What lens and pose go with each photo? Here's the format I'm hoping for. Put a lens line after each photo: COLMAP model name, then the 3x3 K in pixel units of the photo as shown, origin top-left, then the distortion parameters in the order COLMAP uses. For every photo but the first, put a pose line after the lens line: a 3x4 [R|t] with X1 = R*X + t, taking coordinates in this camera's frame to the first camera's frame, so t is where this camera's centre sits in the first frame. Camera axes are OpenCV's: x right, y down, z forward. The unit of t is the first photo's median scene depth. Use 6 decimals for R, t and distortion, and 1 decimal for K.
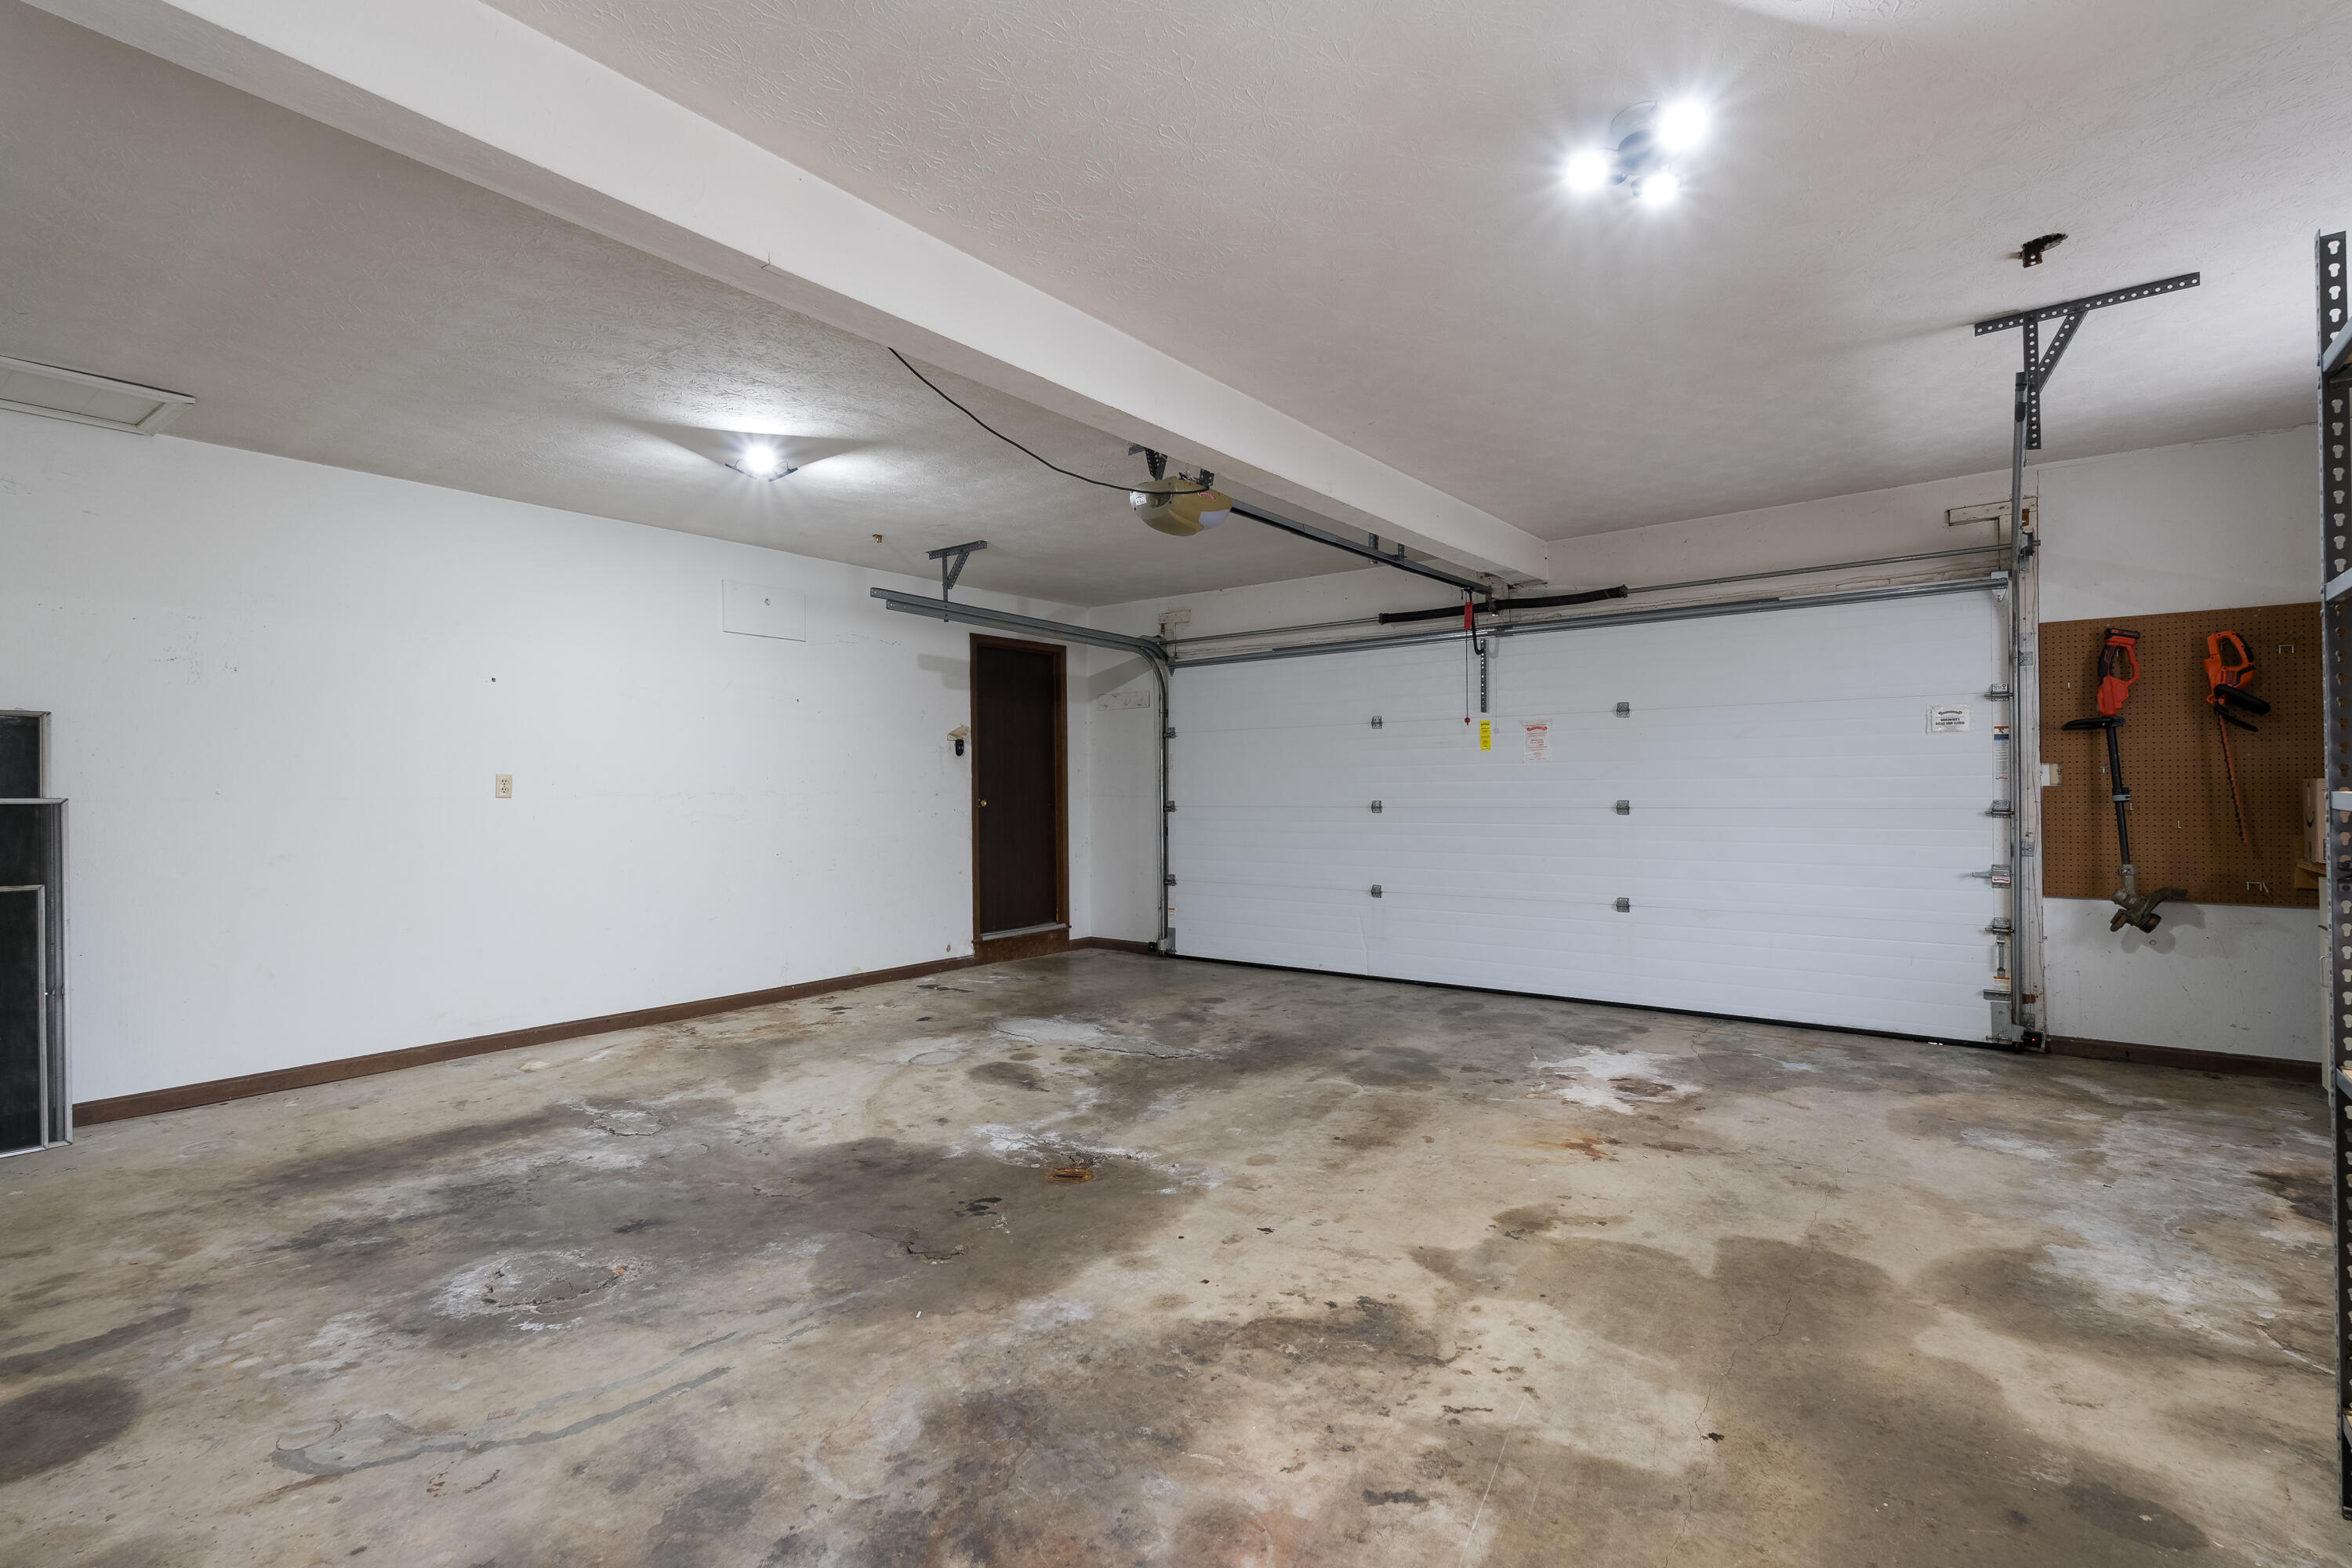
lens RADIAL K [[1107.4, 0, 1182.9], [0, 1107.4, 790.2], [0, 0, 1]] dist [-0.001706, 0.000061]
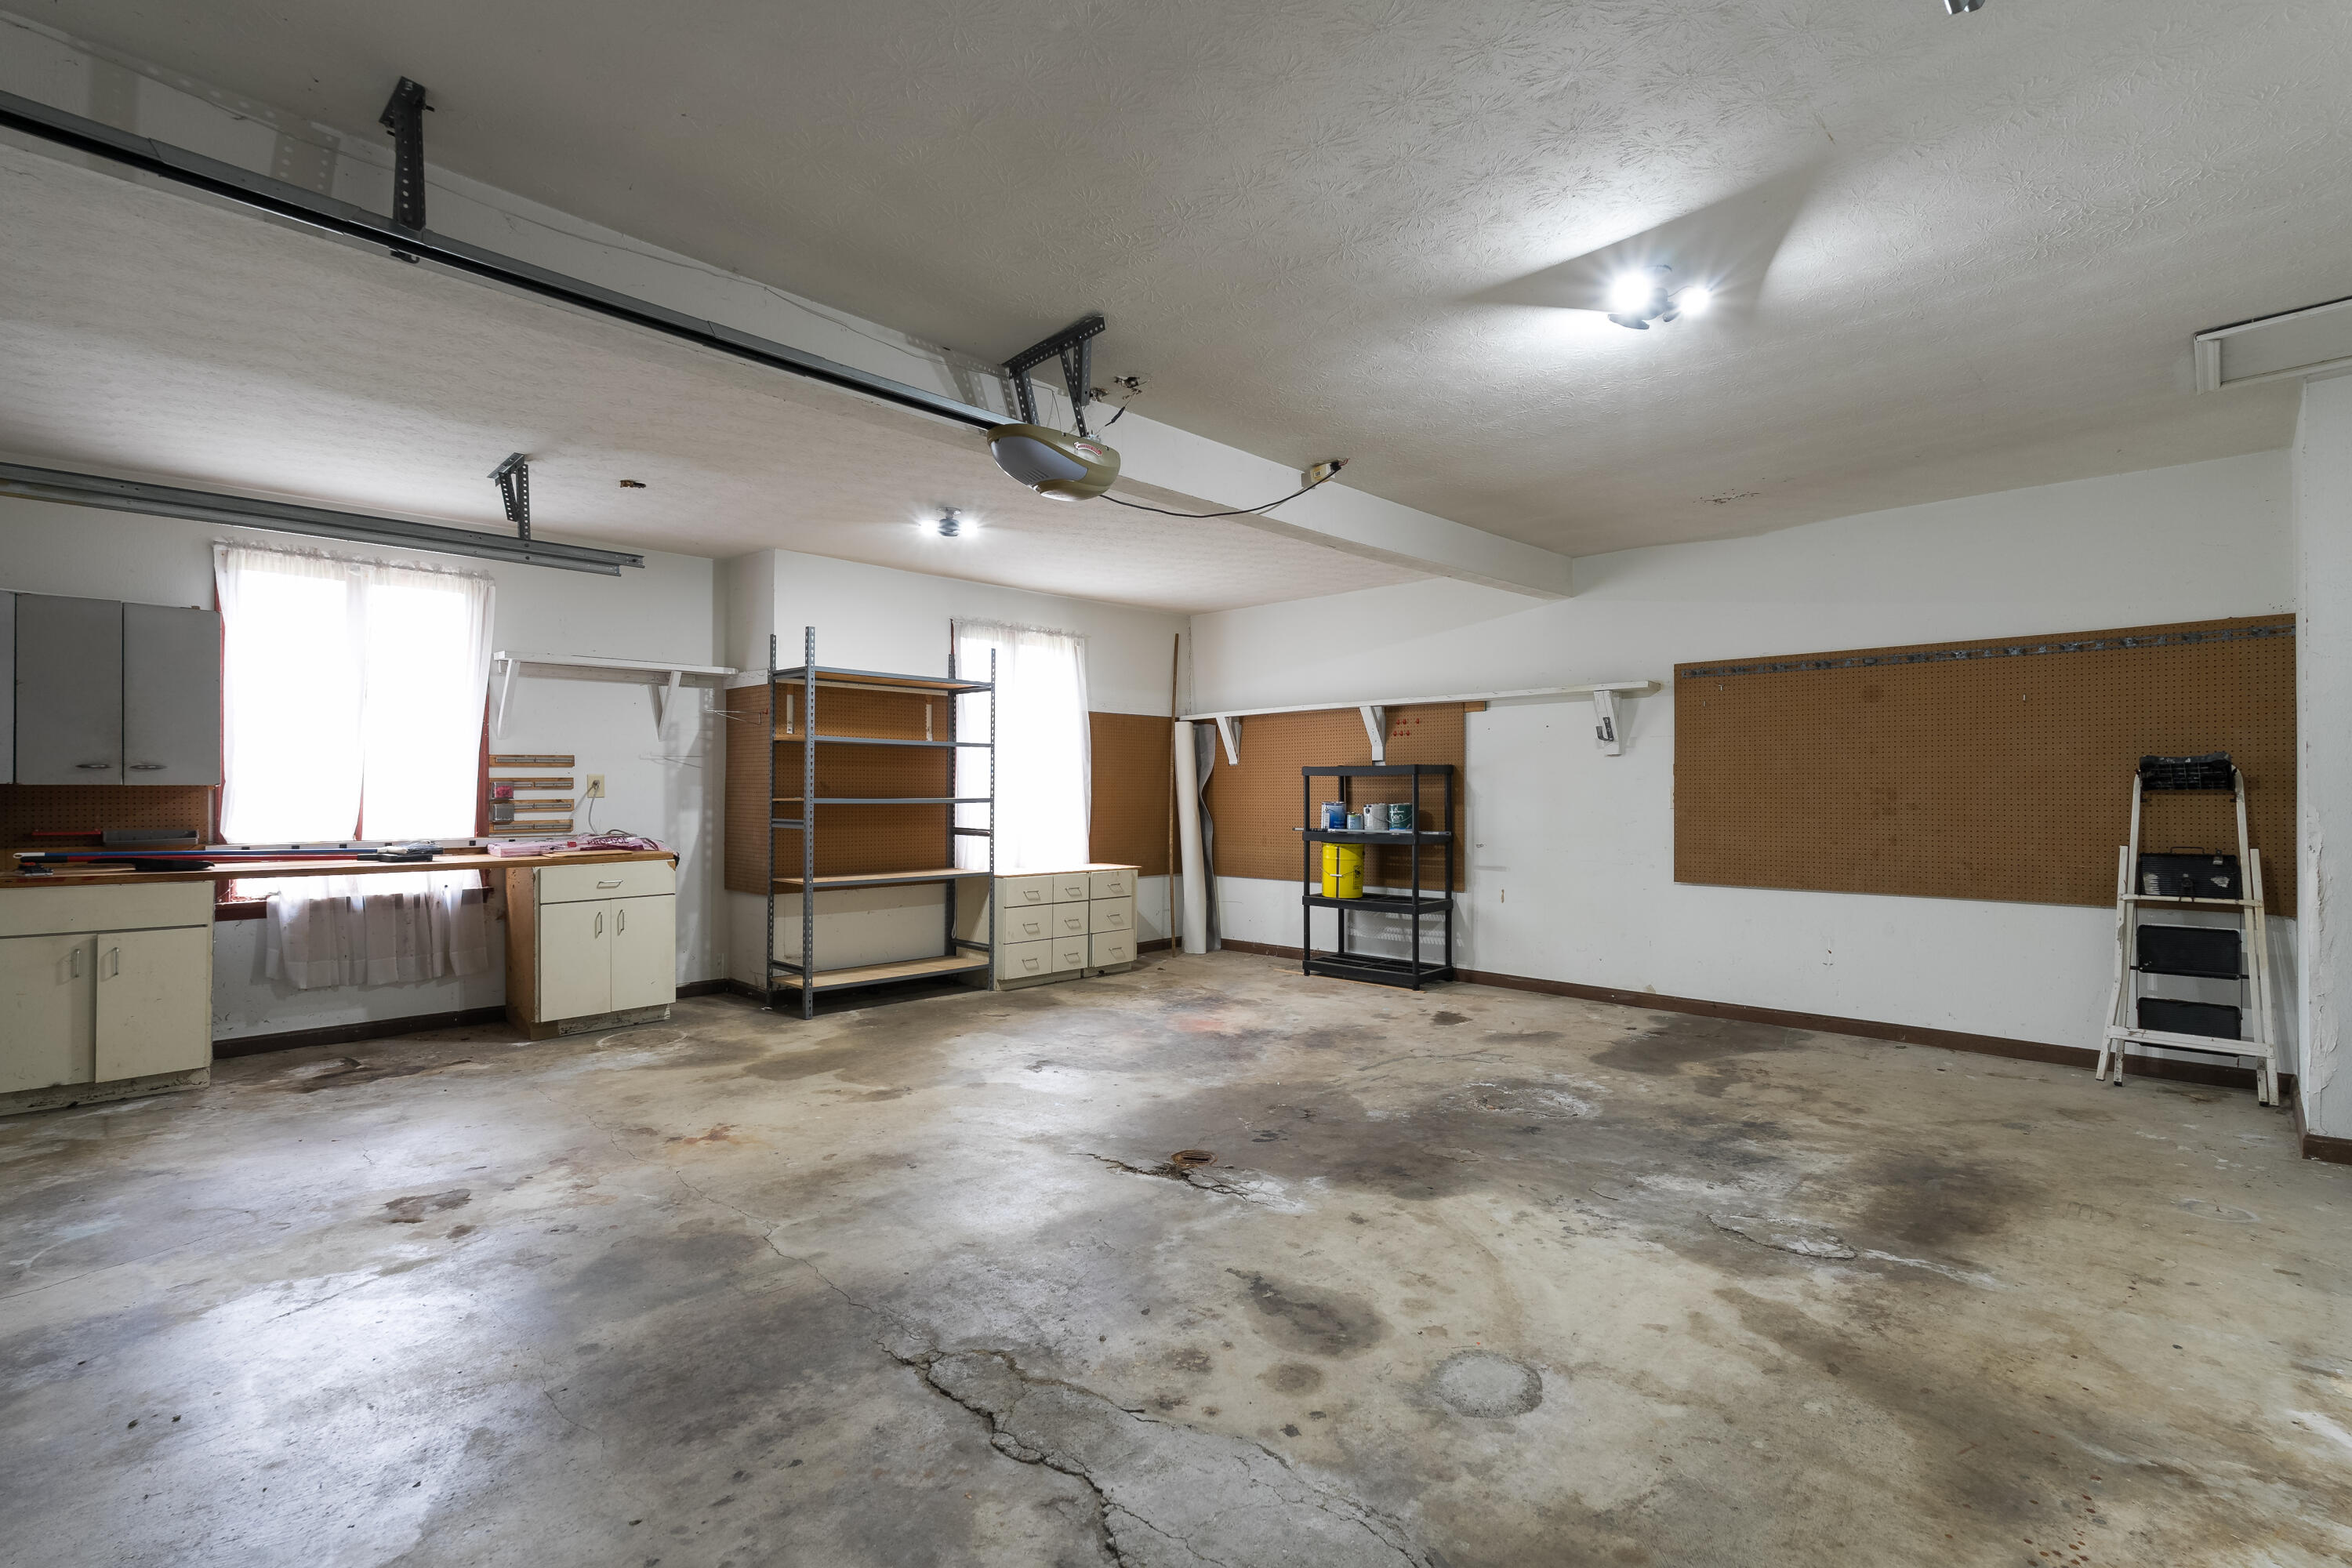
lens RADIAL K [[1107.4, 0, 1175.1], [0, 1107.4, 785.9], [0, 0, 1]] dist [-0.001706, 0.000061]
pose [[-0.992559, 0.011324, 0.121236, -0.211847], [0.010473, 0.999916, -0.007660, -0.001505], [-0.121313, -0.006333, -0.992594, 2.017629]]
